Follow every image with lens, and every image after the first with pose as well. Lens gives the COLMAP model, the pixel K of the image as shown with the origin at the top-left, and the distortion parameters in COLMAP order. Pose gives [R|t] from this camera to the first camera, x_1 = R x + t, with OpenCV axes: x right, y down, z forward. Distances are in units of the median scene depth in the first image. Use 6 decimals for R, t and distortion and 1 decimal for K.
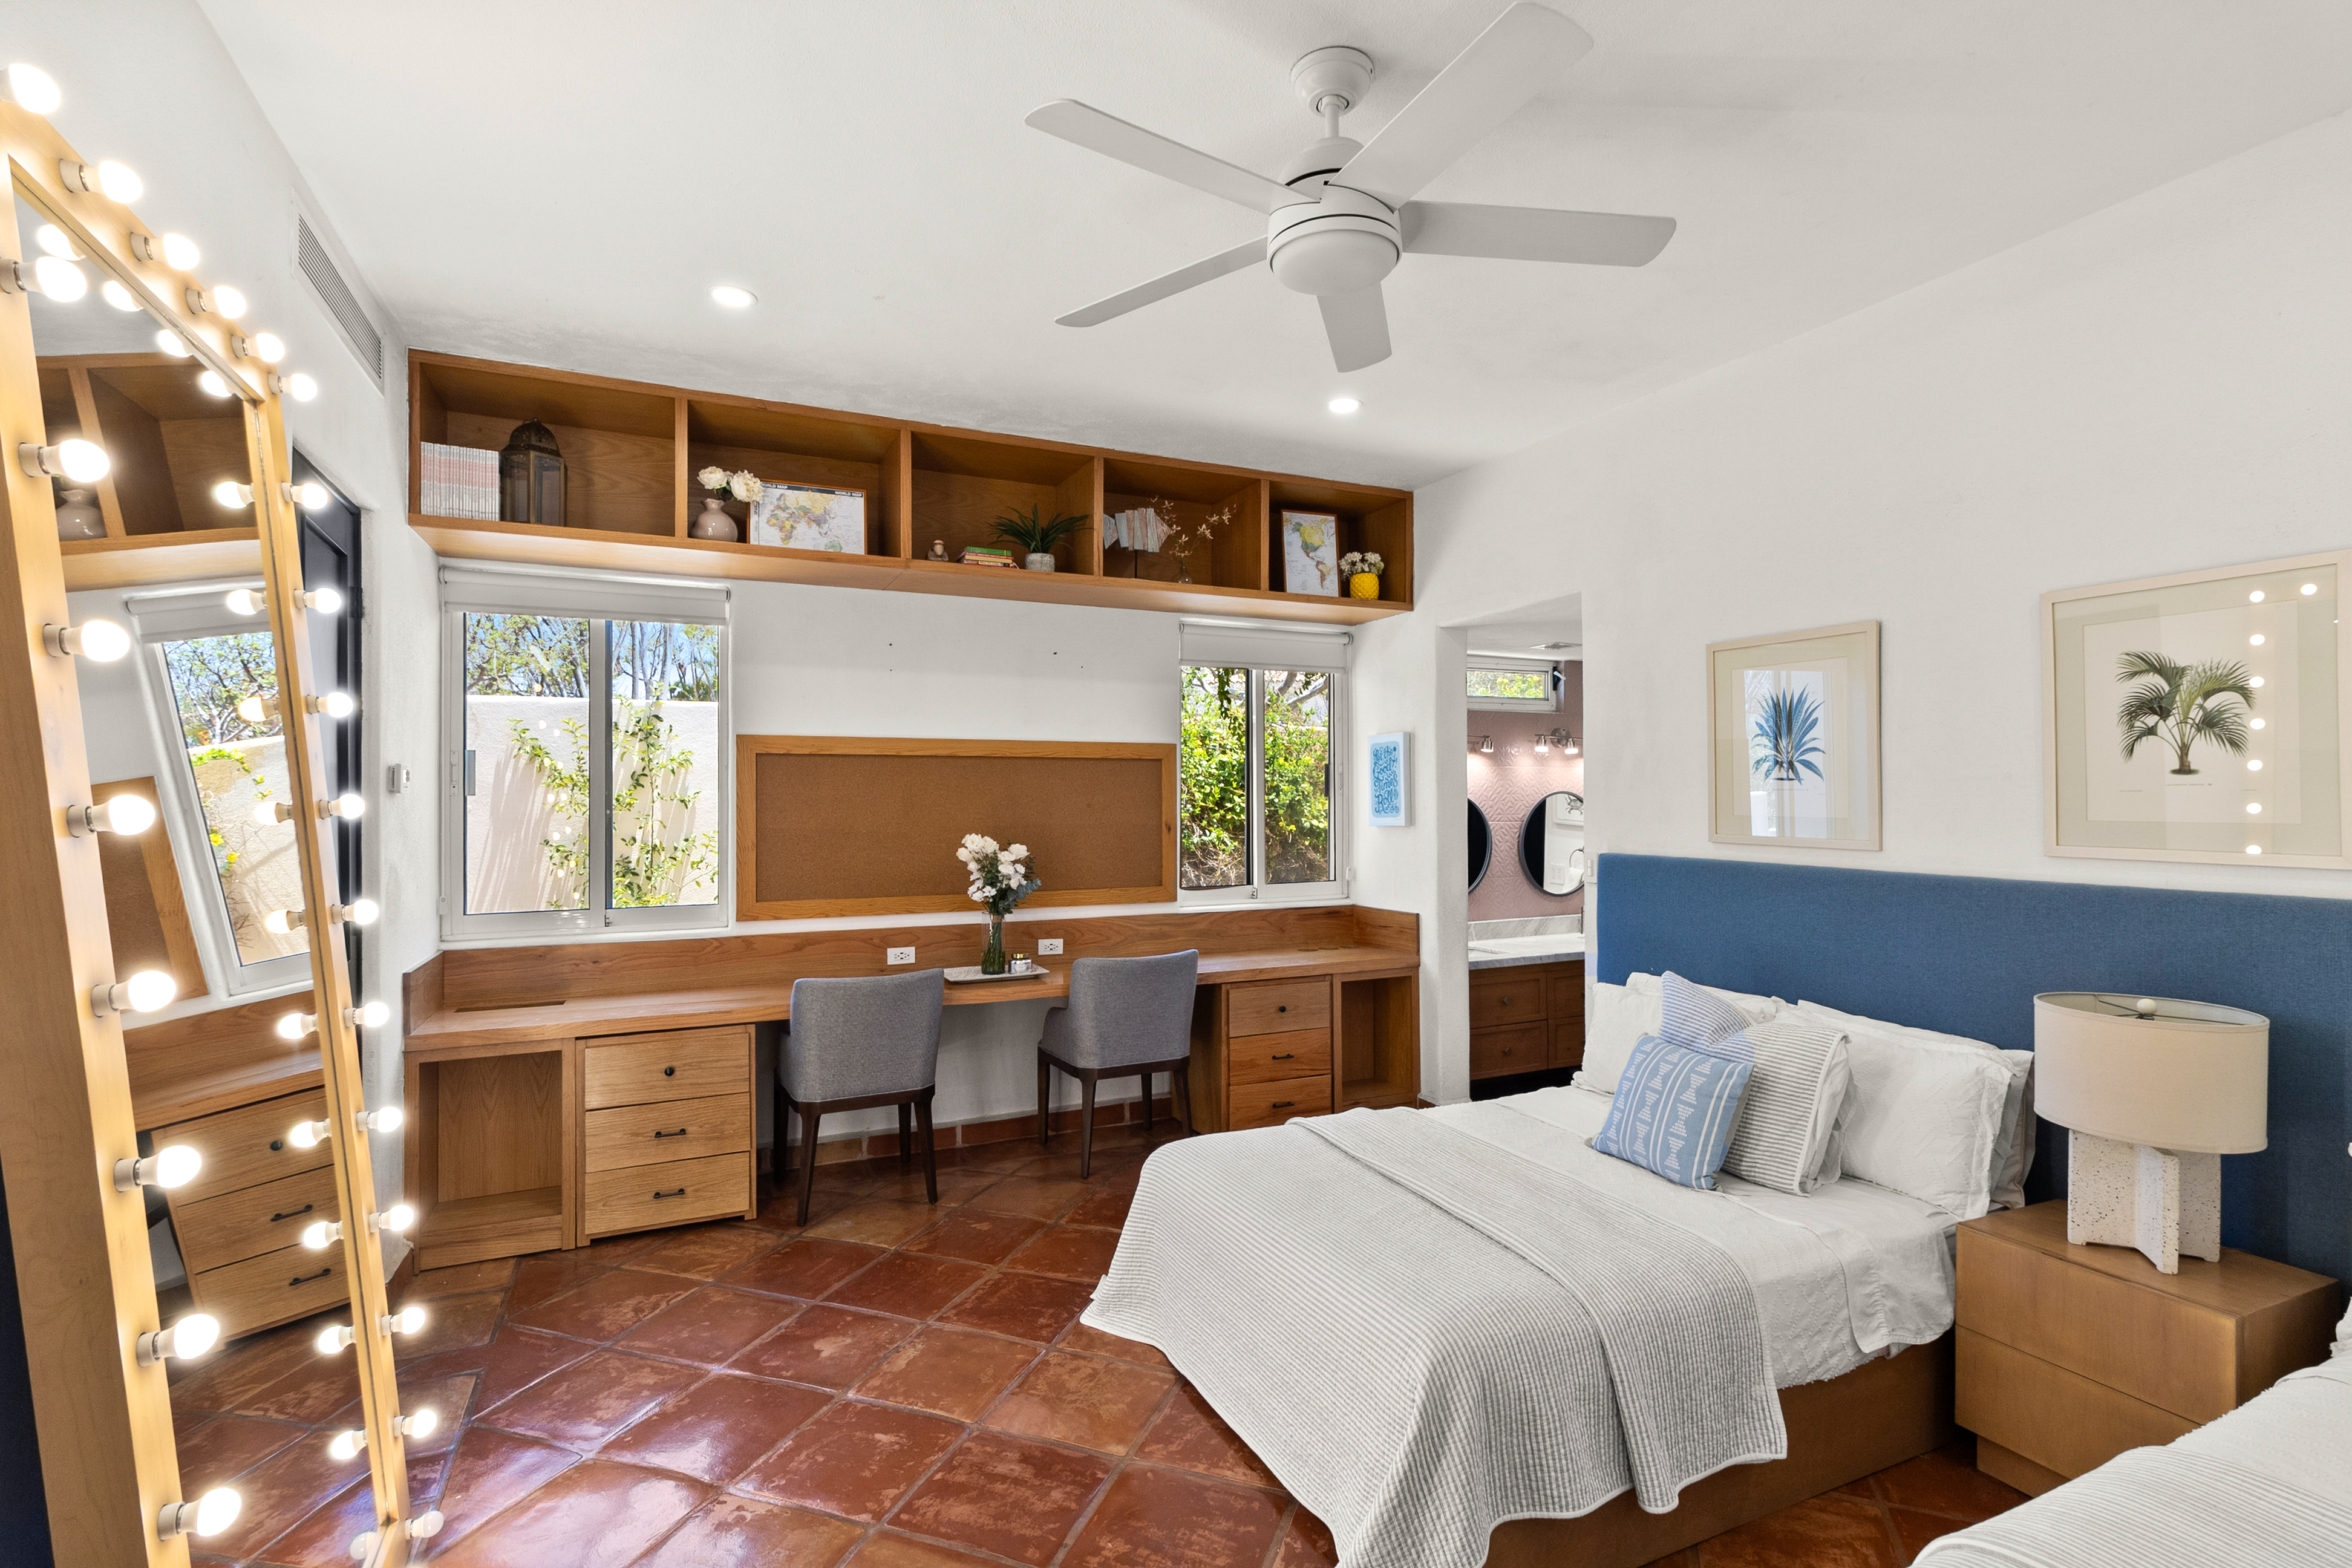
lens RADIAL K [[1072.9, 0, 1166.0], [0, 1072.9, 794.2], [0, 0, 1]] dist [0.002203, 0.000209]
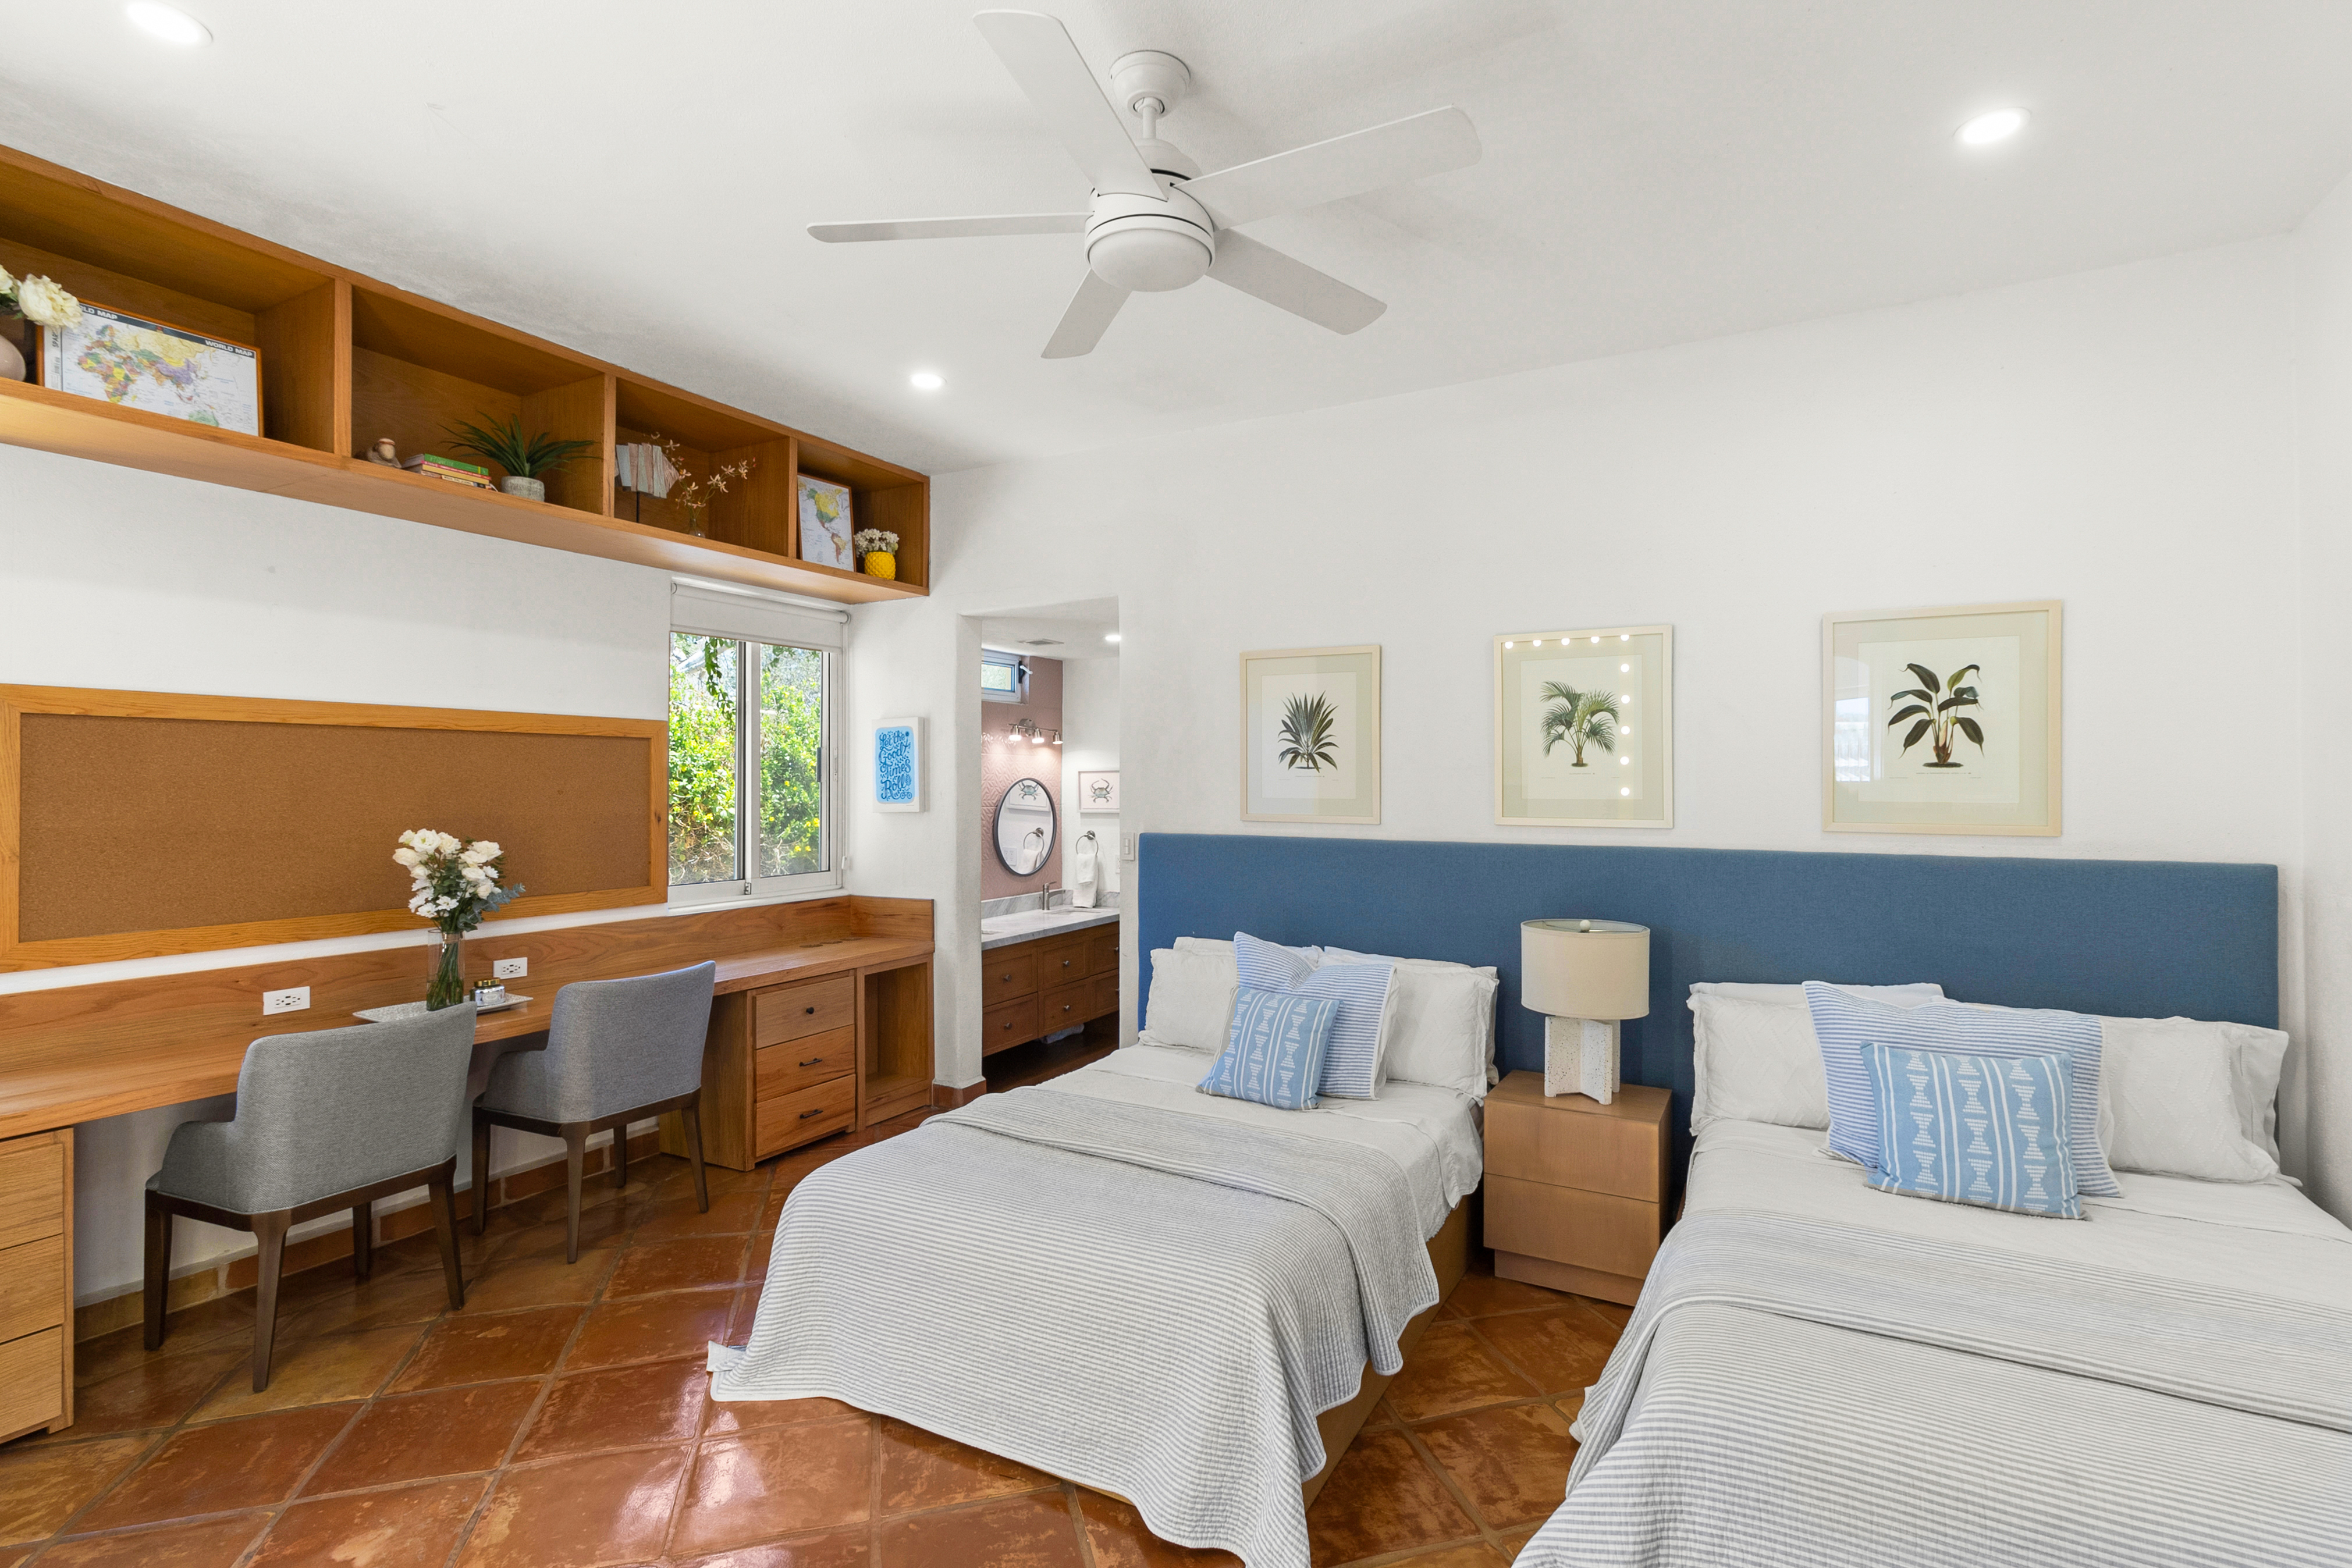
lens RADIAL K [[1072.9, 0, 1161.0], [0, 1072.9, 777.3], [0, 0, 1]] dist [0.002203, 0.000209]
pose [[0.814418, 0.004956, 0.580257, -0.217164], [-0.002380, 0.999984, -0.005202, 0.002986], [-0.580273, 0.002856, 0.814417, 0.079491]]
